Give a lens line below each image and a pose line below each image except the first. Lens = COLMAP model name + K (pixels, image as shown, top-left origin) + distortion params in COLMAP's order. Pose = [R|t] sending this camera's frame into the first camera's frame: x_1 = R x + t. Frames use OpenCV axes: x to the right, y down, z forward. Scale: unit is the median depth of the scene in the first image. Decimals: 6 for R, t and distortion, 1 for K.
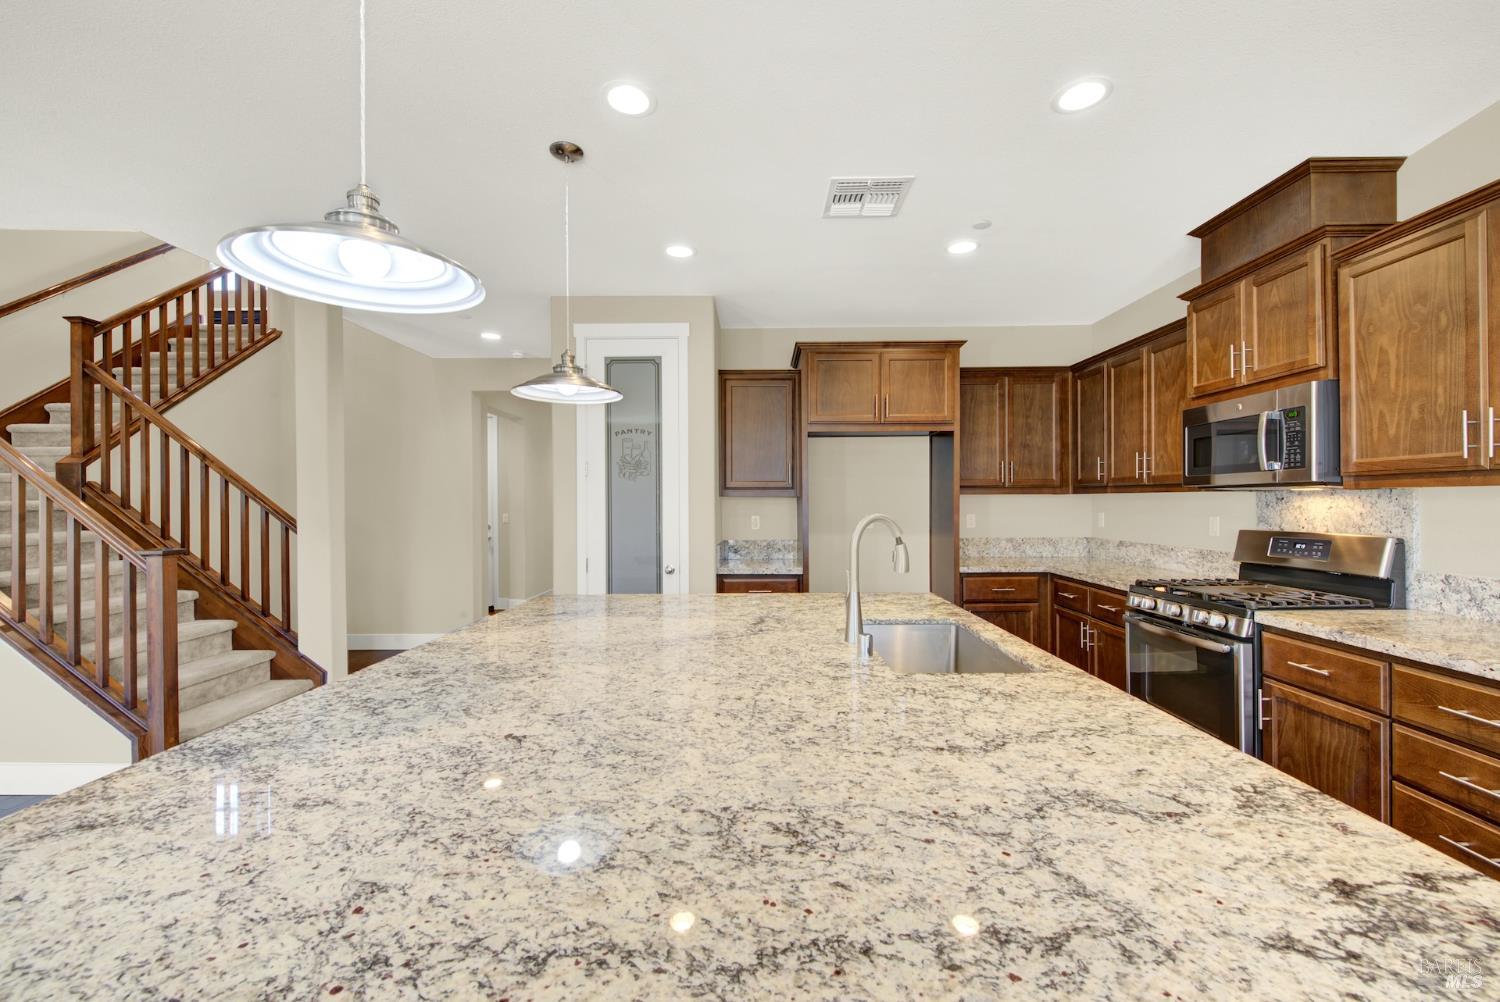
lens RADIAL K [[606.7, 0, 751.9], [0, 606.7, 502.3], [0, 0, 1]] dist [0.000629, -0.001610]
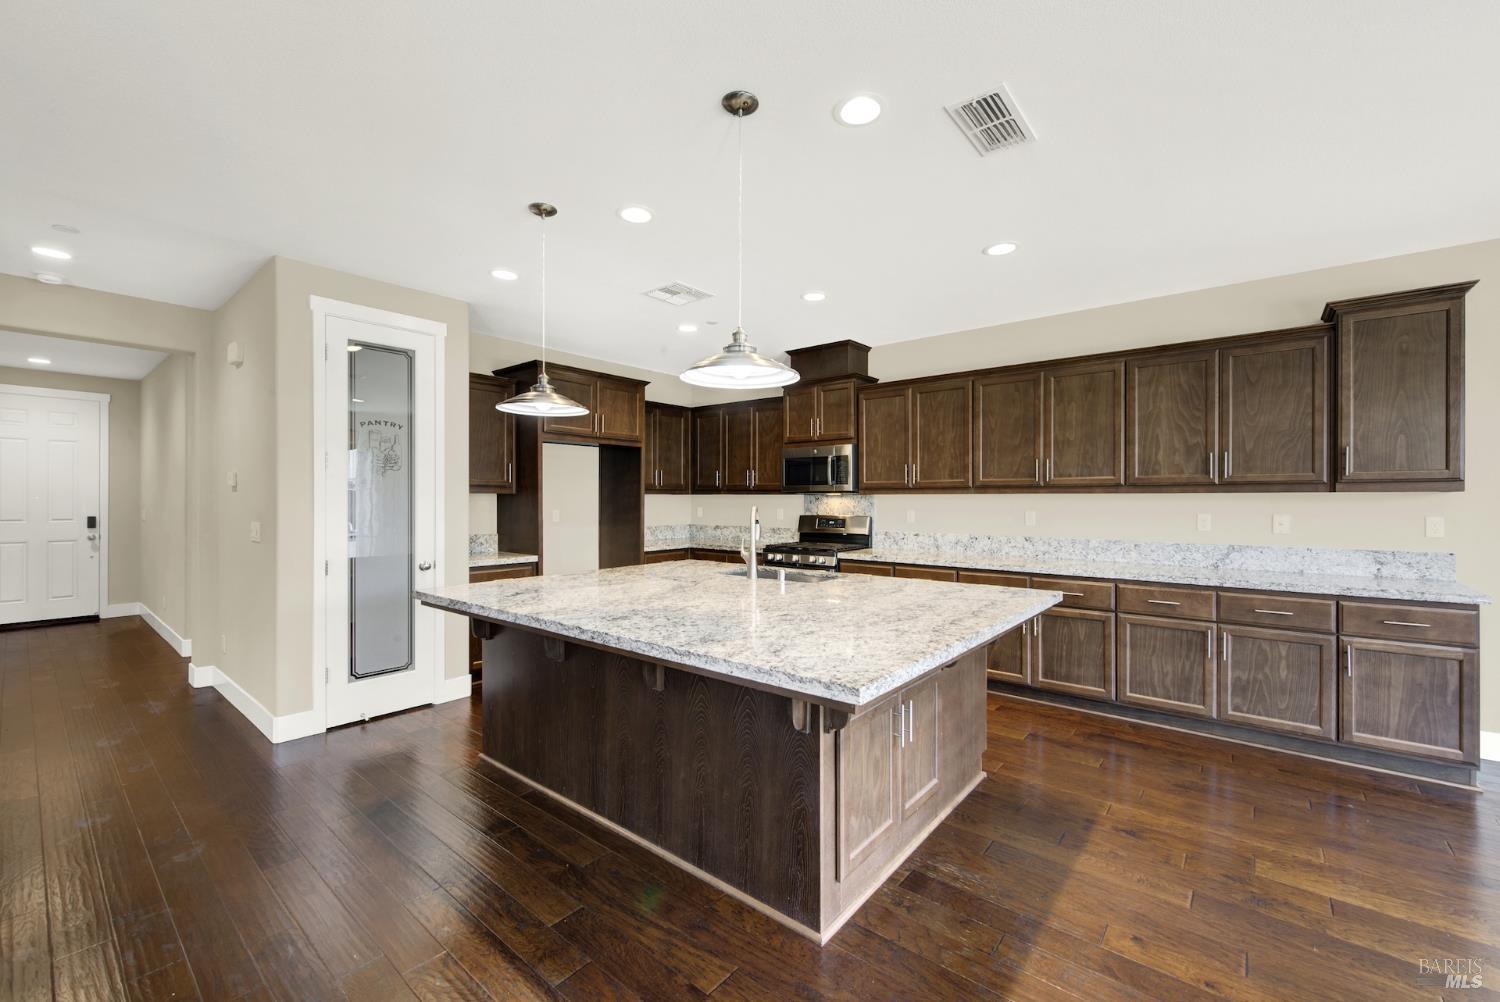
lens RADIAL K [[606.7, 0, 758.4], [0, 606.7, 497.0], [0, 0, 1]] dist [0.000629, -0.001610]
pose [[0.629409, 0.008442, 0.777028, -0.676240], [-0.004677, 0.999964, -0.007076, 0.002800], [-0.777060, 0.000820, 0.629426, -0.068055]]
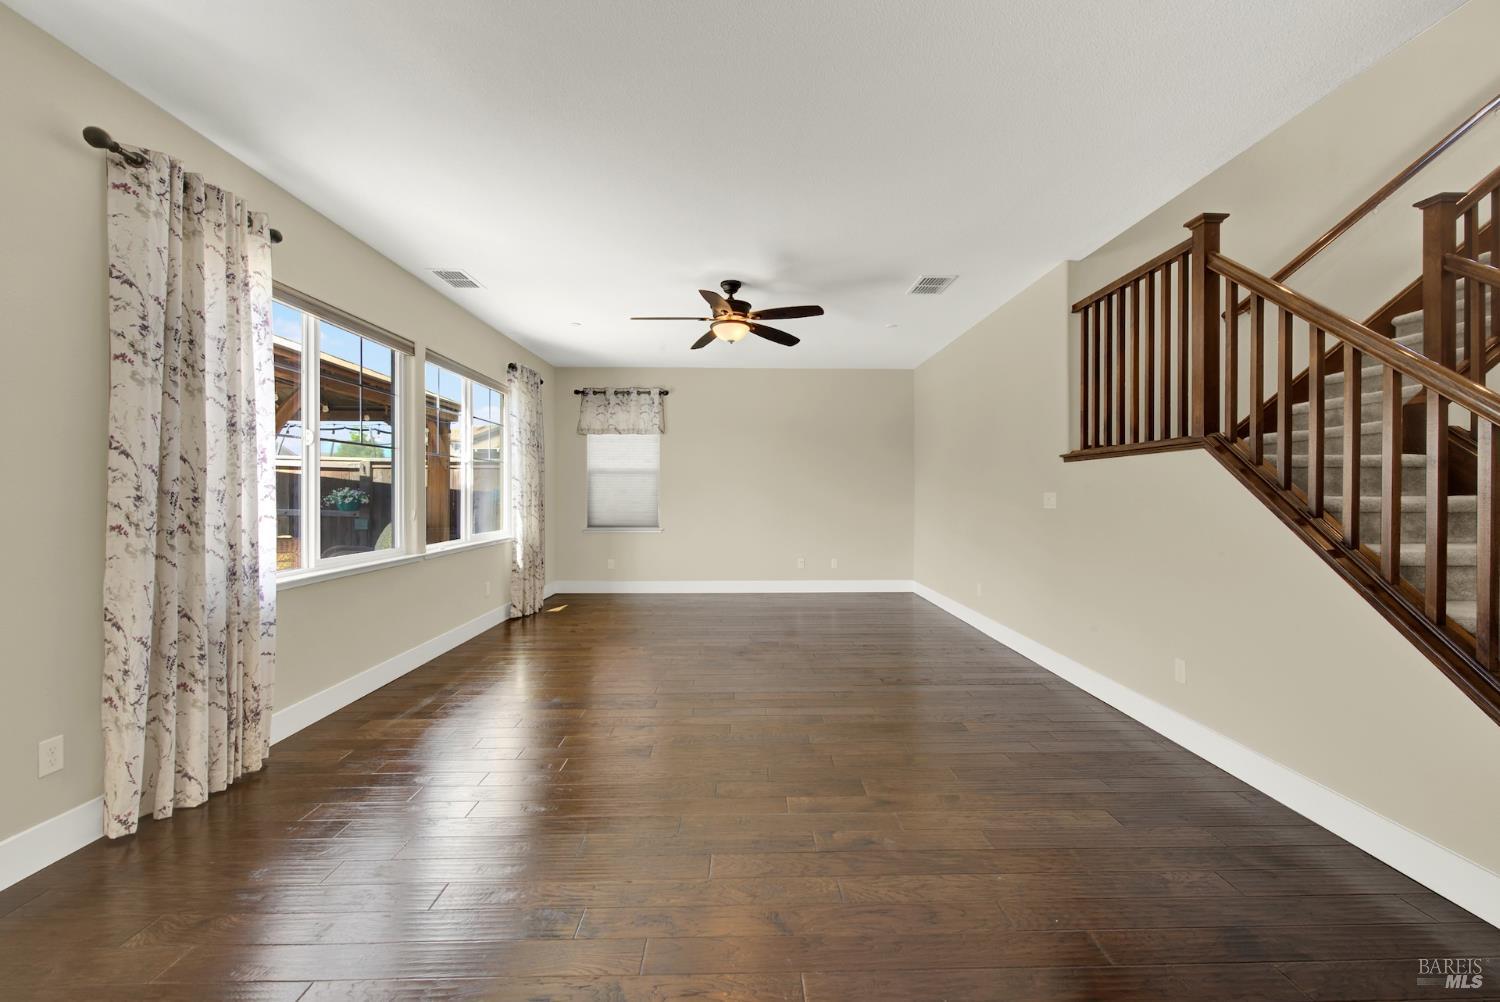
lens RADIAL K [[606.7, 0, 756.2], [0, 606.7, 493.2], [0, 0, 1]] dist [0.000629, -0.001610]
pose [[0.026393, 0.005064, -0.999639, -0.505561], [0.000249, 0.999987, 0.005072, 0.047439], [0.999652, -0.000383, 0.026392, 0.218472]]
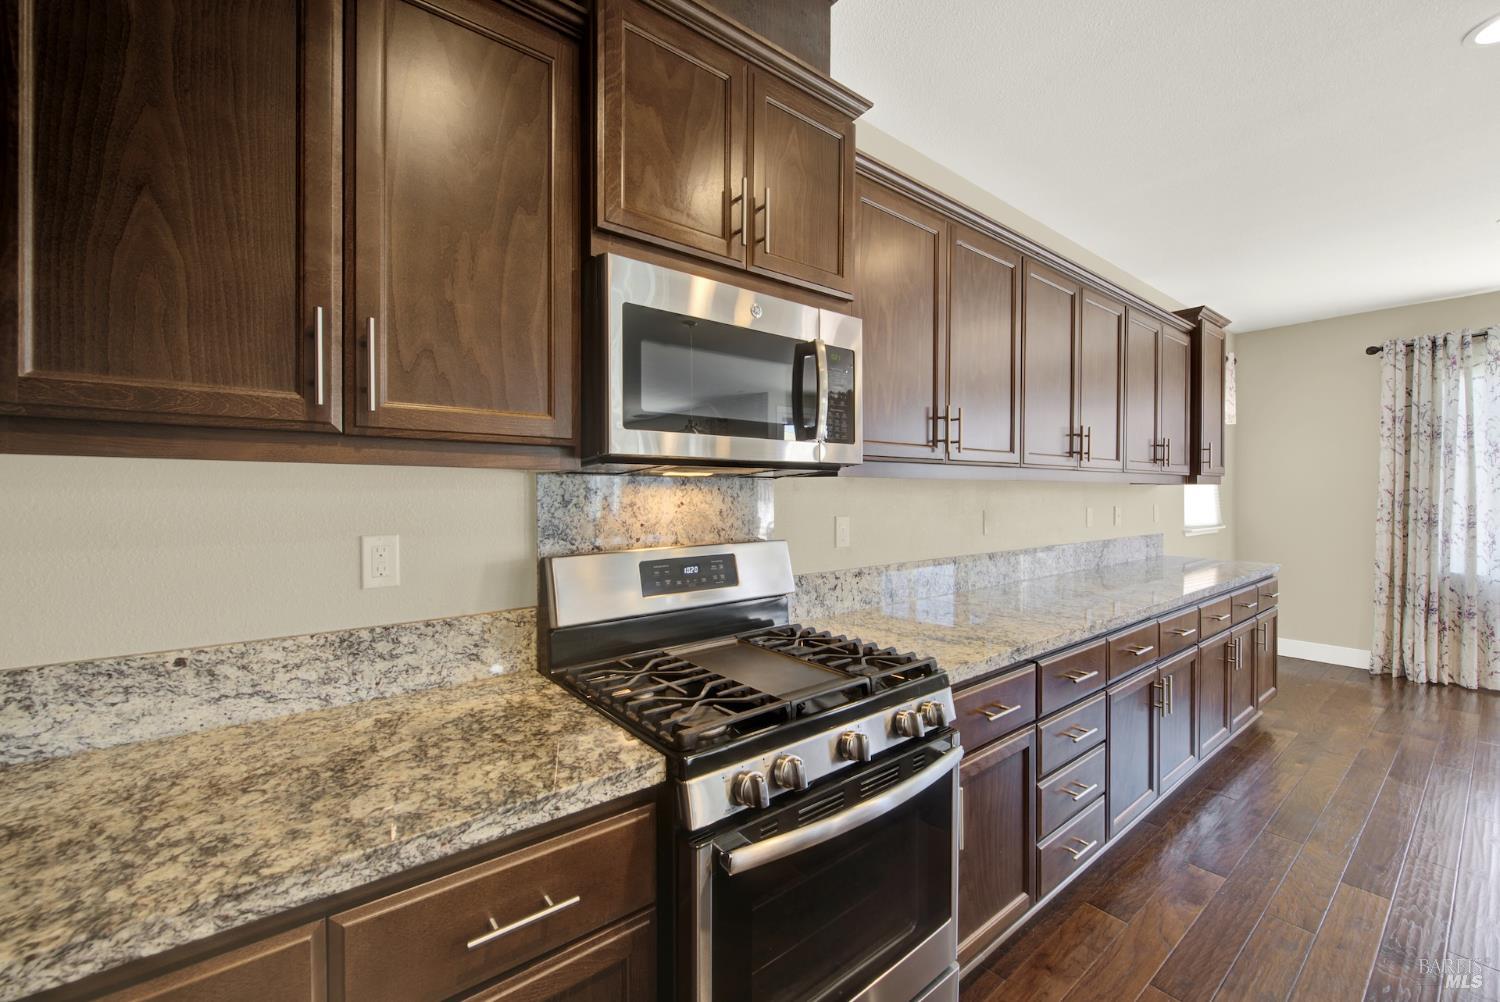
lens RADIAL K [[606.7, 0, 757.4], [0, 606.7, 495.4], [0, 0, 1]] dist [0.000629, -0.001610]
pose [[-0.635587, 0.004416, 0.772017, 0.336069], [0.005404, 0.999985, -0.001271, 0.000686], [-0.772011, 0.003365, -0.635601, 1.101413]]
